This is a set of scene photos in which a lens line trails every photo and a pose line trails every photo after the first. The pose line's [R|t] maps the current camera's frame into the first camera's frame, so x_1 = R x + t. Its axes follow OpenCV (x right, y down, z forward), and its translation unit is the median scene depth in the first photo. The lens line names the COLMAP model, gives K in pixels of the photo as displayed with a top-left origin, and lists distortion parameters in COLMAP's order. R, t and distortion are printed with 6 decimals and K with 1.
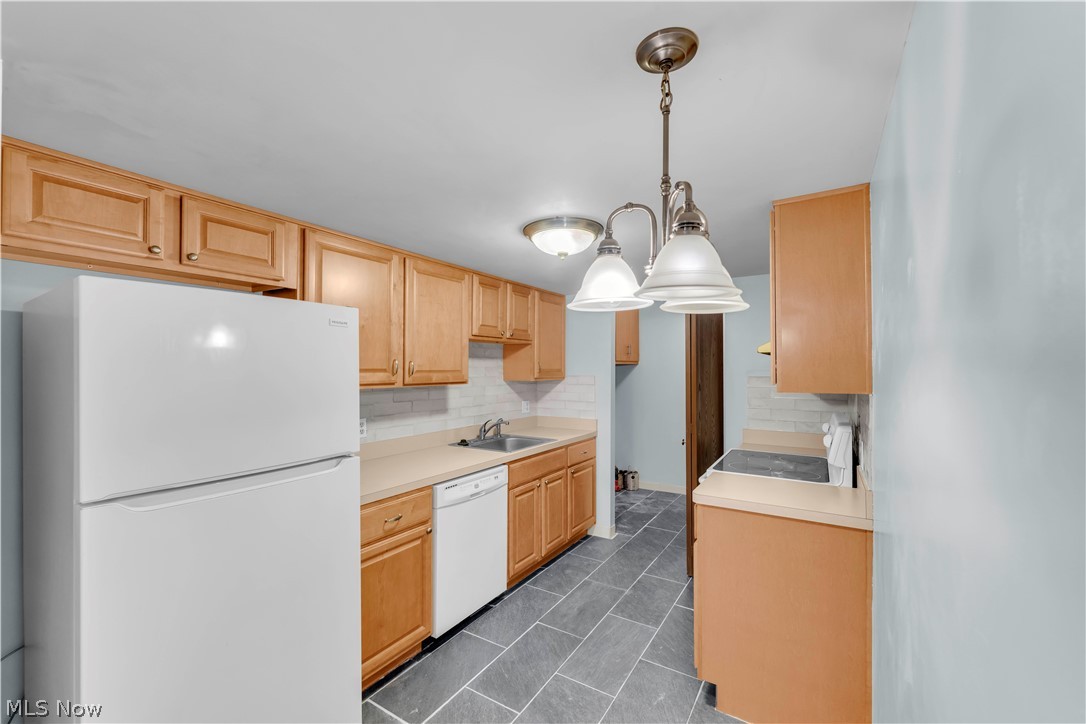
lens RADIAL K [[441.9, 0, 544.0], [0, 441.9, 365.8], [0, 0, 1]] dist [0.000159, -0.000846]
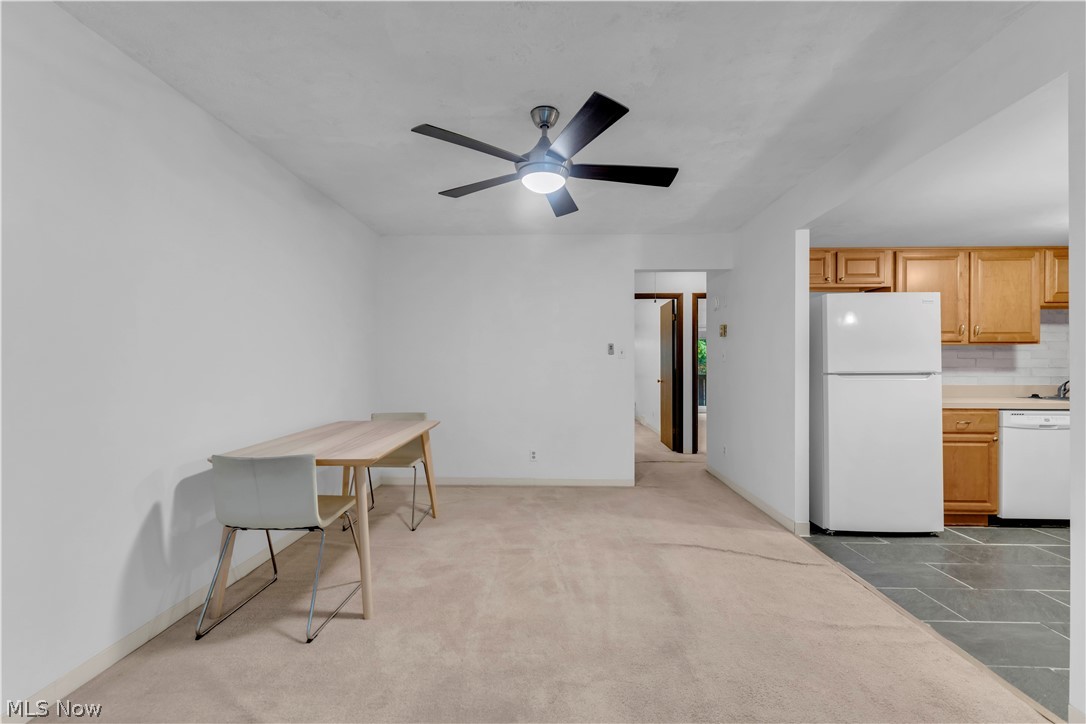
lens RADIAL K [[441.9, 0, 535.8], [0, 441.9, 360.0], [0, 0, 1]] dist [0.000159, -0.000846]
pose [[0.495332, -0.002307, -0.868700, 0.222153], [0.004270, 0.999991, -0.000221, 0.094015], [0.868693, -0.003600, 0.495338, -0.903453]]
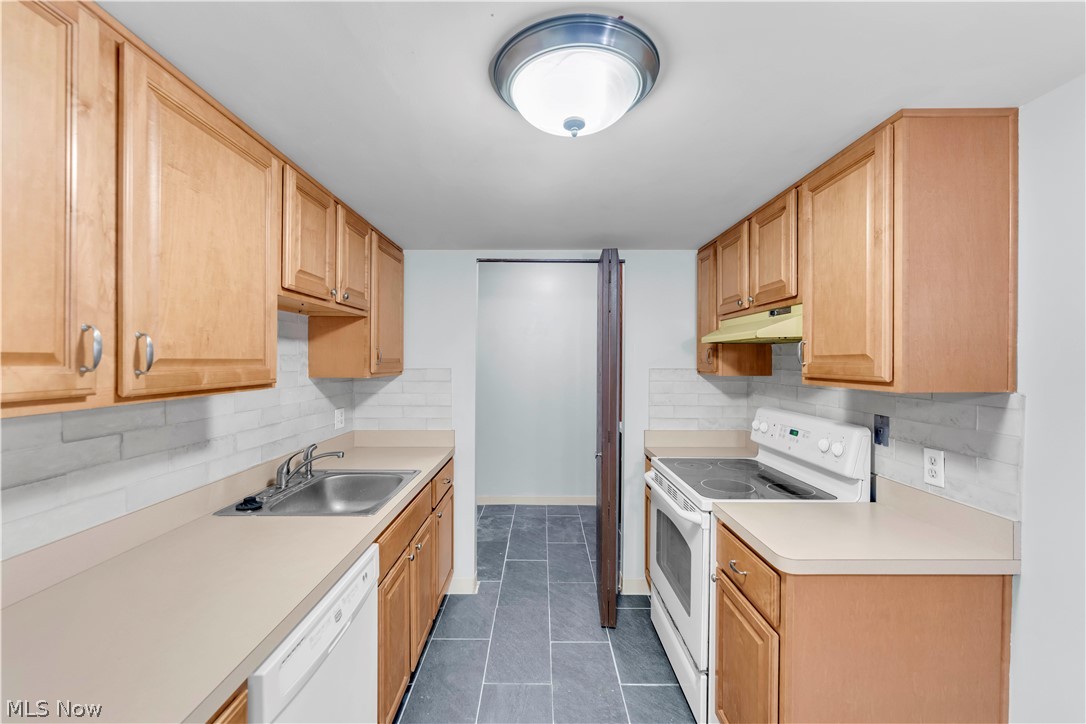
lens RADIAL K [[441.9, 0, 541.9], [0, 441.9, 364.8], [0, 0, 1]] dist [0.000159, -0.000846]
pose [[0.845433, -0.002426, 0.534076, -0.218808], [-0.007226, 0.999846, 0.015980, 0.007207], [-0.534033, -0.017369, 0.845285, 0.515158]]
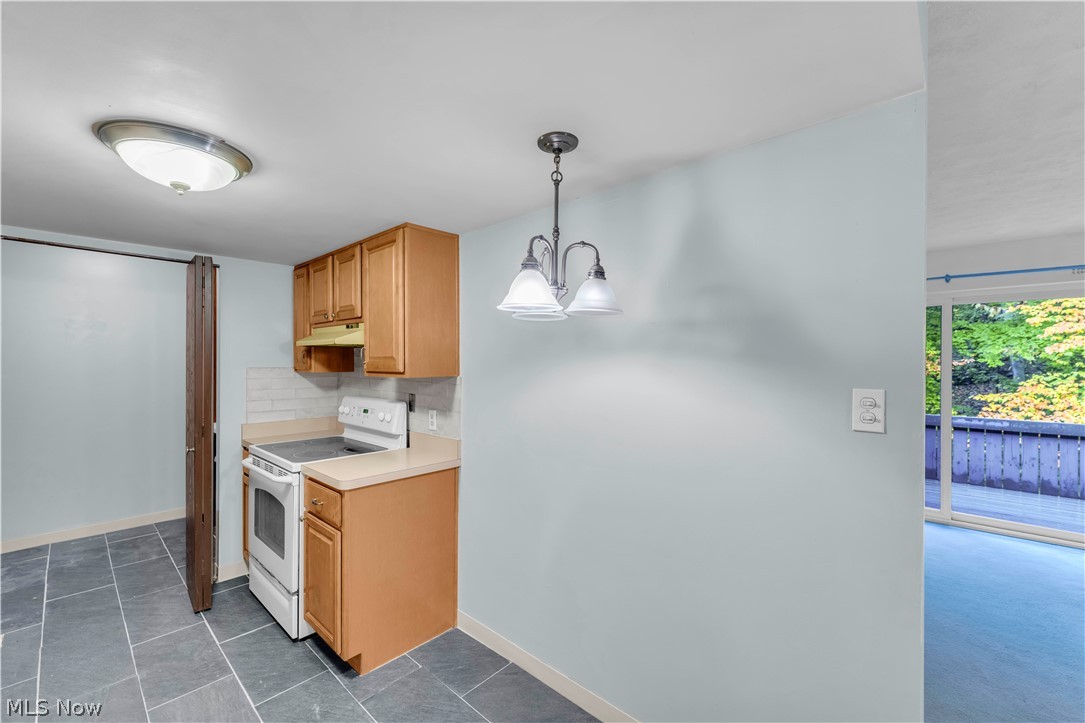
lens RADIAL K [[441.5, 0, 540.8], [0, 441.5, 363.7], [0, 0, 1]] dist [0.000159, -0.000846]
pose [[0.183666, -0.003132, 0.982984, -0.443590], [-0.010539, 0.999931, 0.005155, 0.007077], [-0.982932, -0.011306, 0.183620, 0.290785]]
